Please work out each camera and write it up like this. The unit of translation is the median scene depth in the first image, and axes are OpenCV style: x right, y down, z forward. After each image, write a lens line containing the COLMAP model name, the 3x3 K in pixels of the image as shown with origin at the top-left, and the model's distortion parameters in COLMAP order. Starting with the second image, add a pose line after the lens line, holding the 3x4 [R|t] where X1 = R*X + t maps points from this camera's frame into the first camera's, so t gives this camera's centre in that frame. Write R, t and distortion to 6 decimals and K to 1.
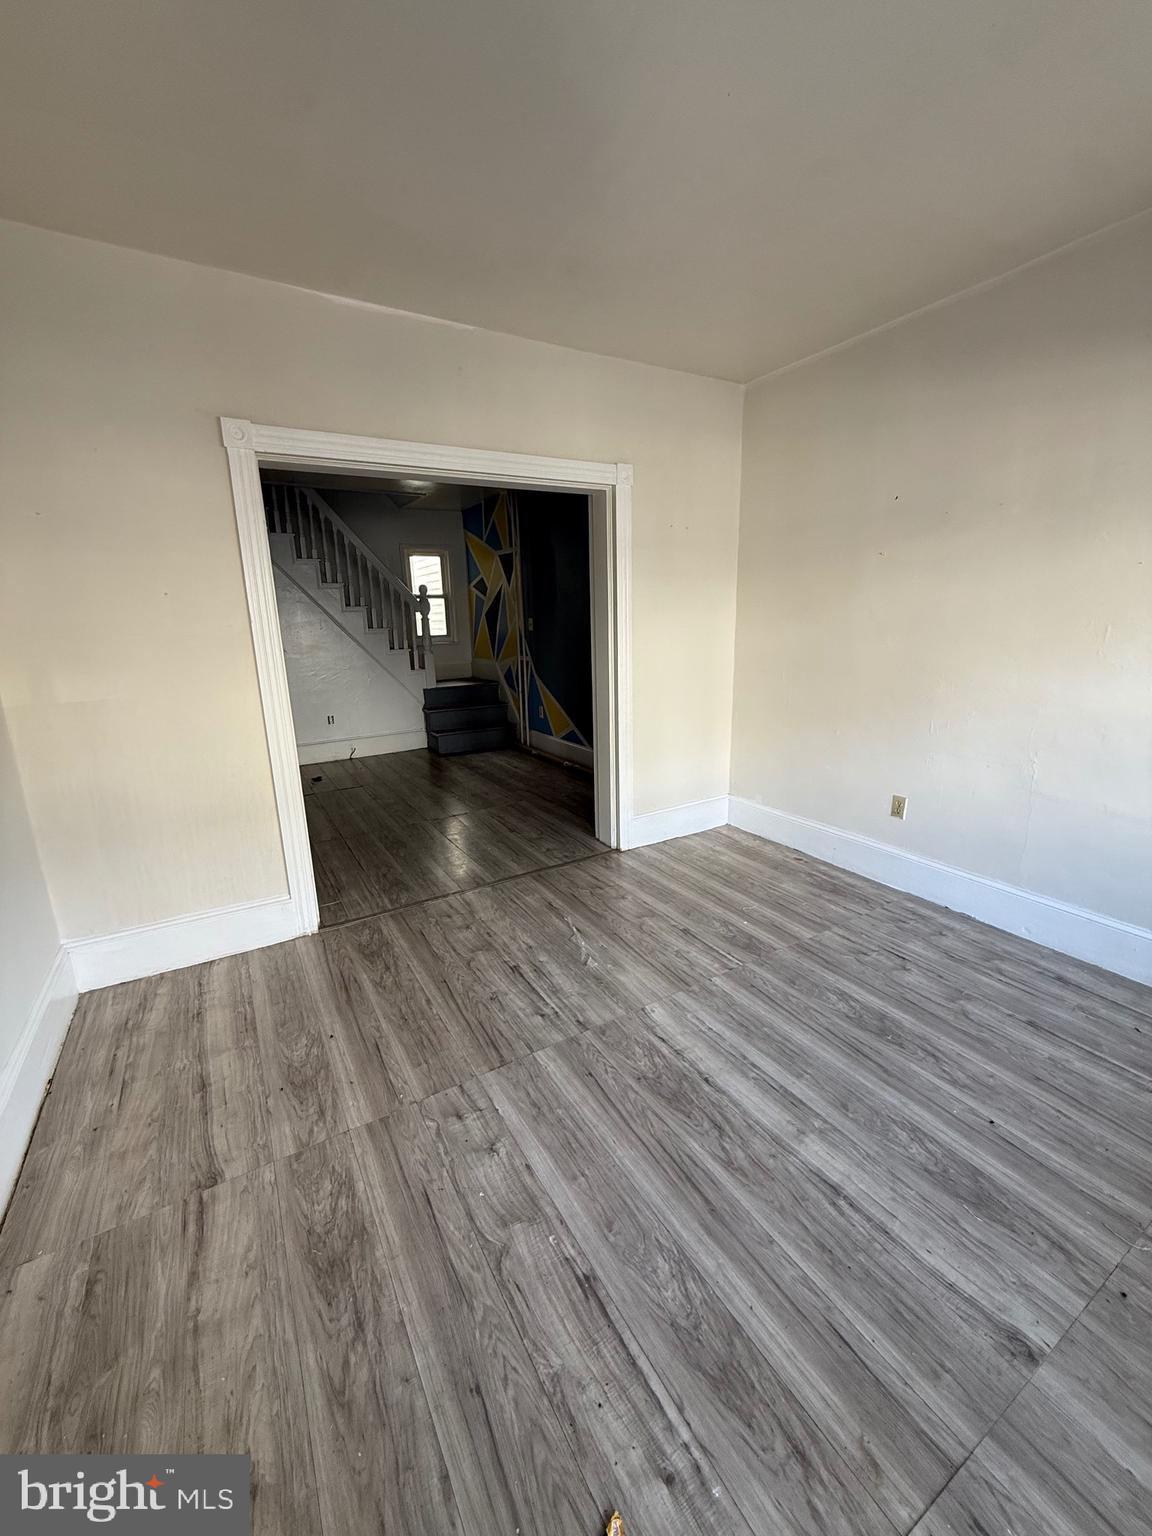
lens RADIAL K [[613.6, 0, 579.7], [0, 613.6, 763.3], [0, 0, 1]] dist [0.000071, 0.000603]
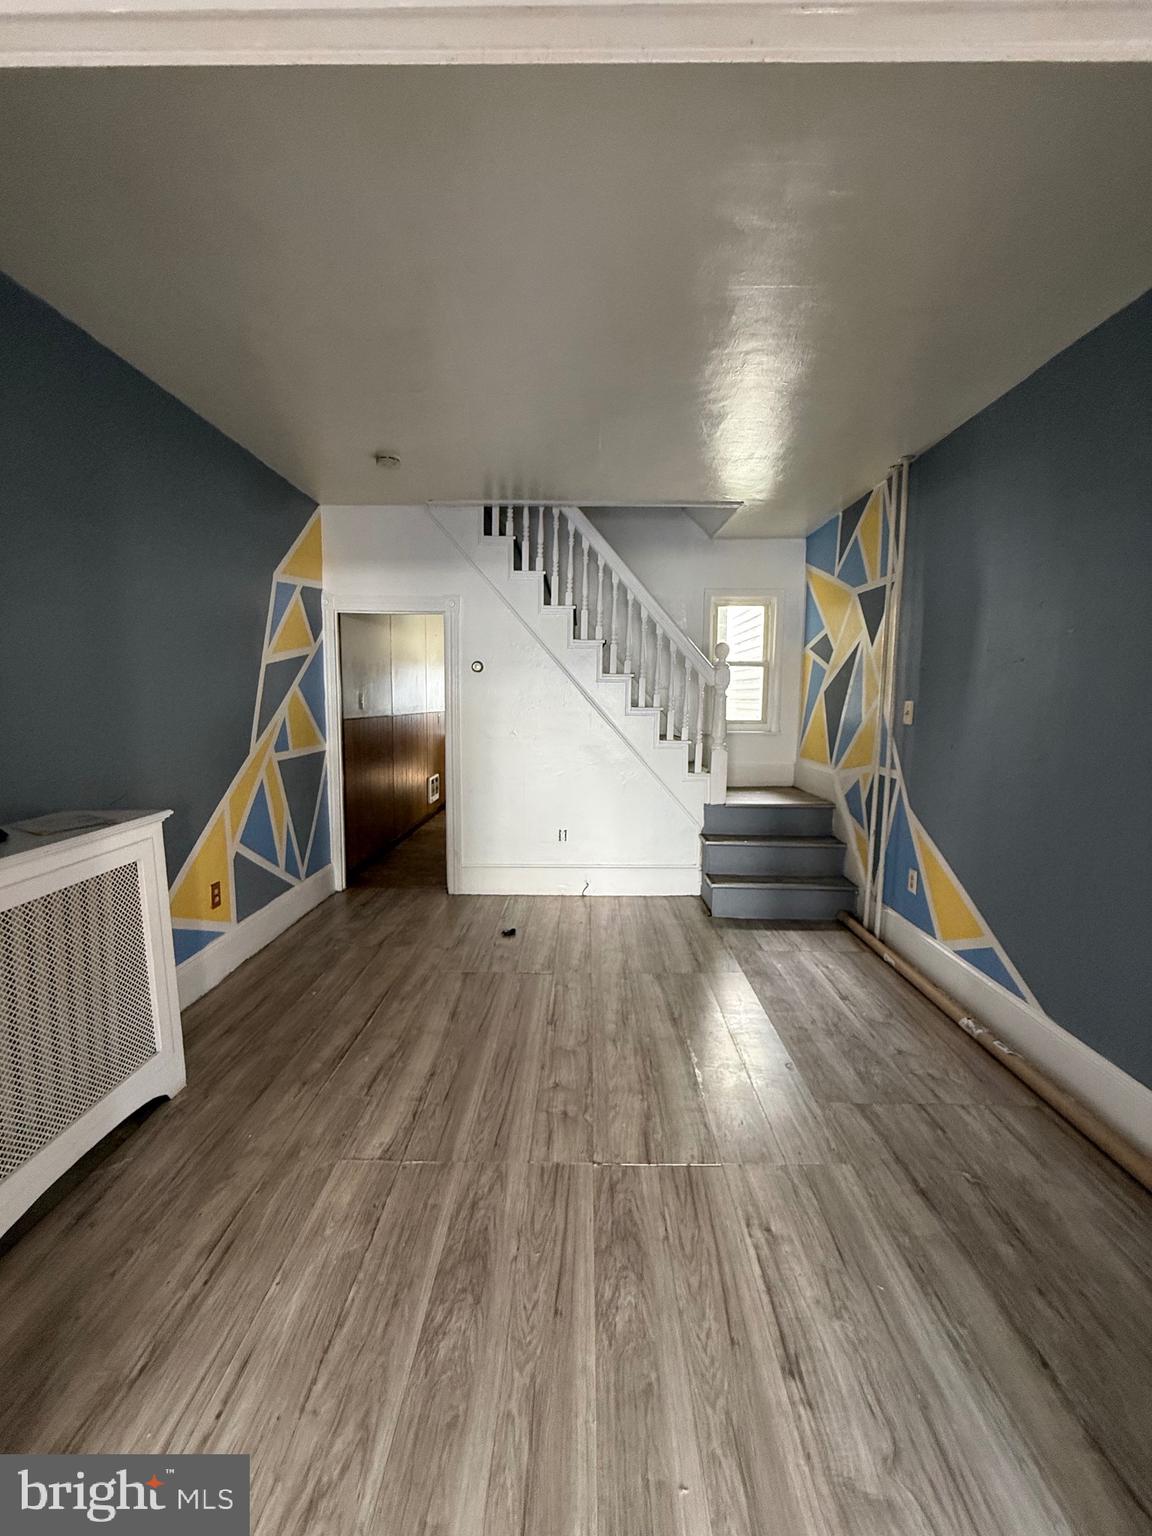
lens RADIAL K [[613.6, 0, 579.8], [0, 613.6, 760.6], [0, 0, 1]] dist [0.000071, 0.000603]
pose [[0.850894, 0.088836, -0.517772, -0.106954], [-0.152074, 0.985052, -0.080906, -0.246197], [0.502845, 0.147582, 0.851685, 1.021224]]
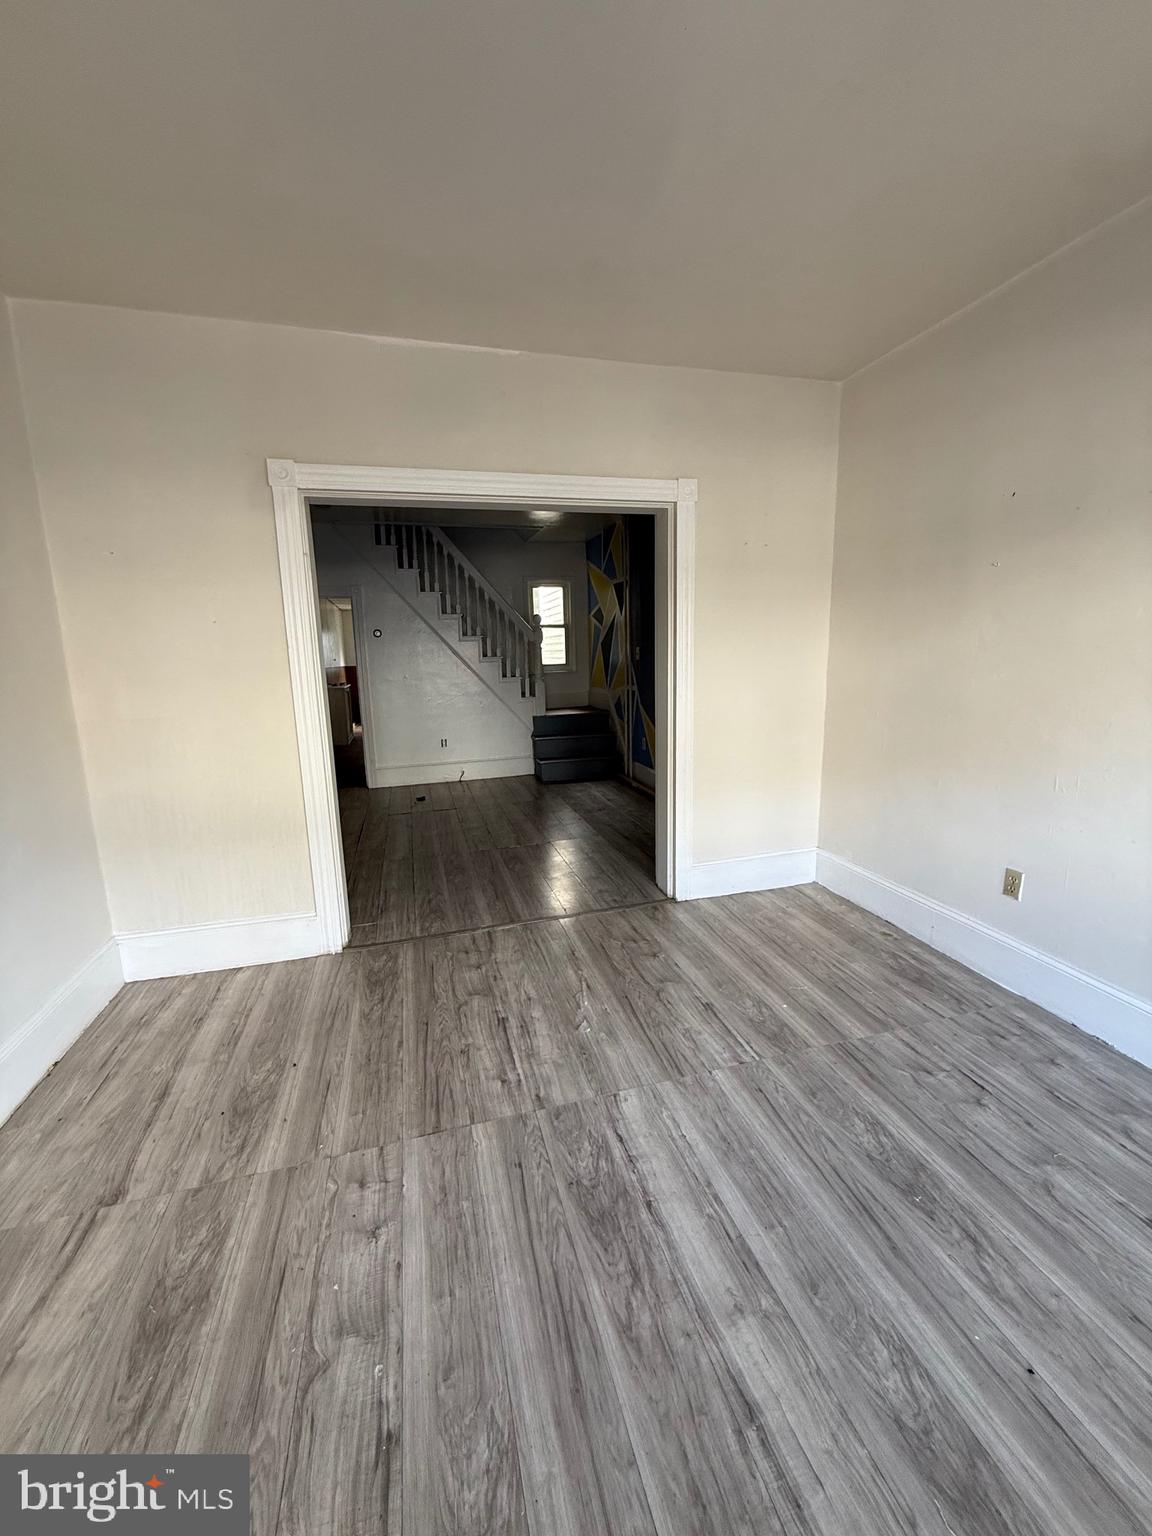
lens RADIAL K [[613.6, 0, 579.3], [0, 613.6, 764.8], [0, 0, 1]] dist [0.000071, 0.000603]
pose [[0.964855, 0.048950, -0.258184, 0.221567], [-0.060598, 0.997463, -0.037346, -0.021058], [0.255701, 0.051679, 0.965374, 0.119355]]
